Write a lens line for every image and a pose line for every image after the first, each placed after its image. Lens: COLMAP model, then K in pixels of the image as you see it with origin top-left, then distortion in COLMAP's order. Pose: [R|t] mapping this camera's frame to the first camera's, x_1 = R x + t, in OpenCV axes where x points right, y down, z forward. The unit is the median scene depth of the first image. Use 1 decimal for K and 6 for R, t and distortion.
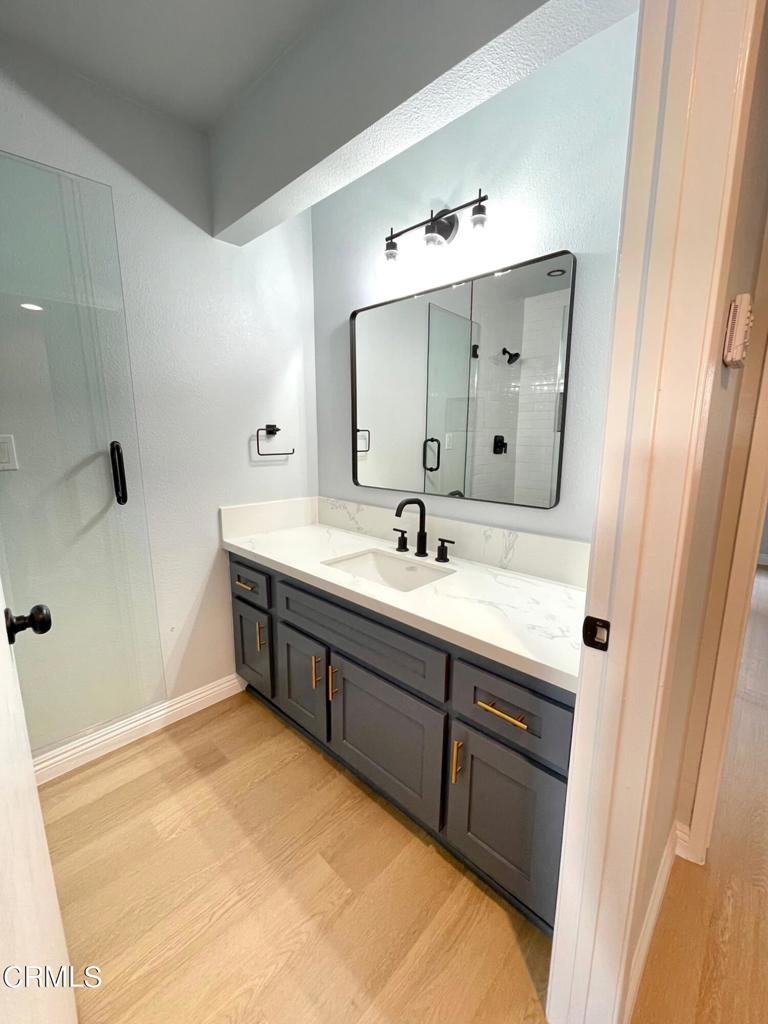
lens RADIAL K [[416.0, 0, 386.6], [0, 416.0, 509.0], [0, 0, 1]] dist [-0.002075, -0.000325]
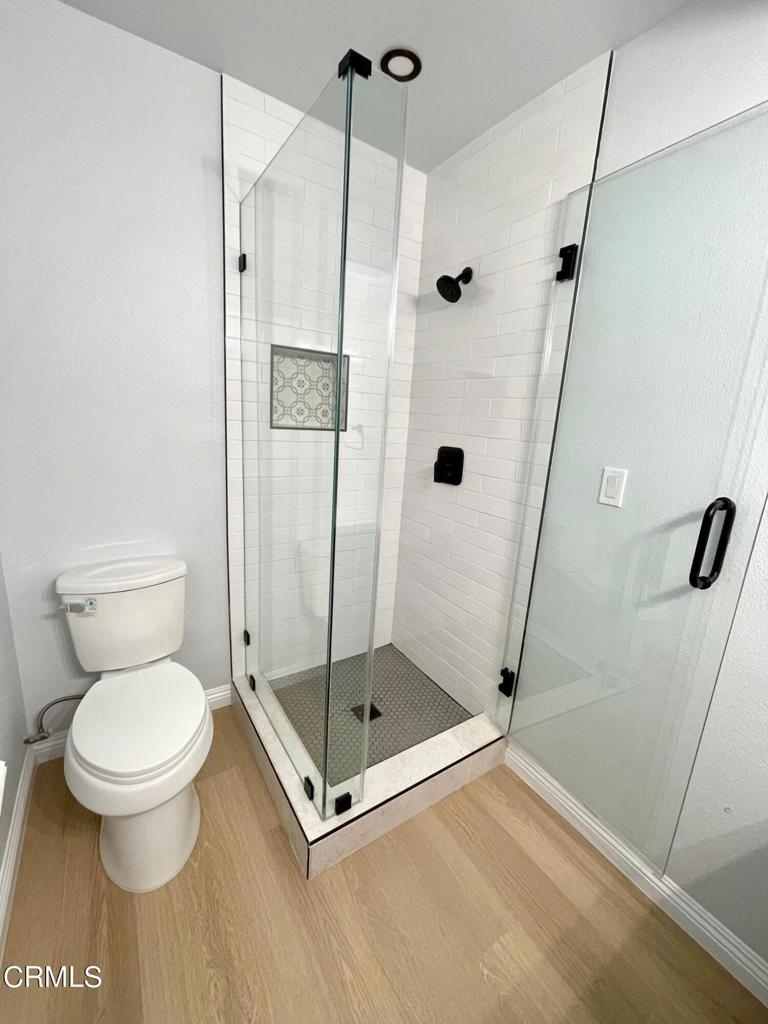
lens RADIAL K [[416.0, 0, 385.1], [0, 416.0, 516.0], [0, 0, 1]] dist [-0.002075, -0.000325]
pose [[-0.220618, 0.208424, -0.952831, 0.098278], [-0.235395, 0.936647, 0.259387, -0.177142], [0.946529, 0.281517, -0.157579, 0.567483]]
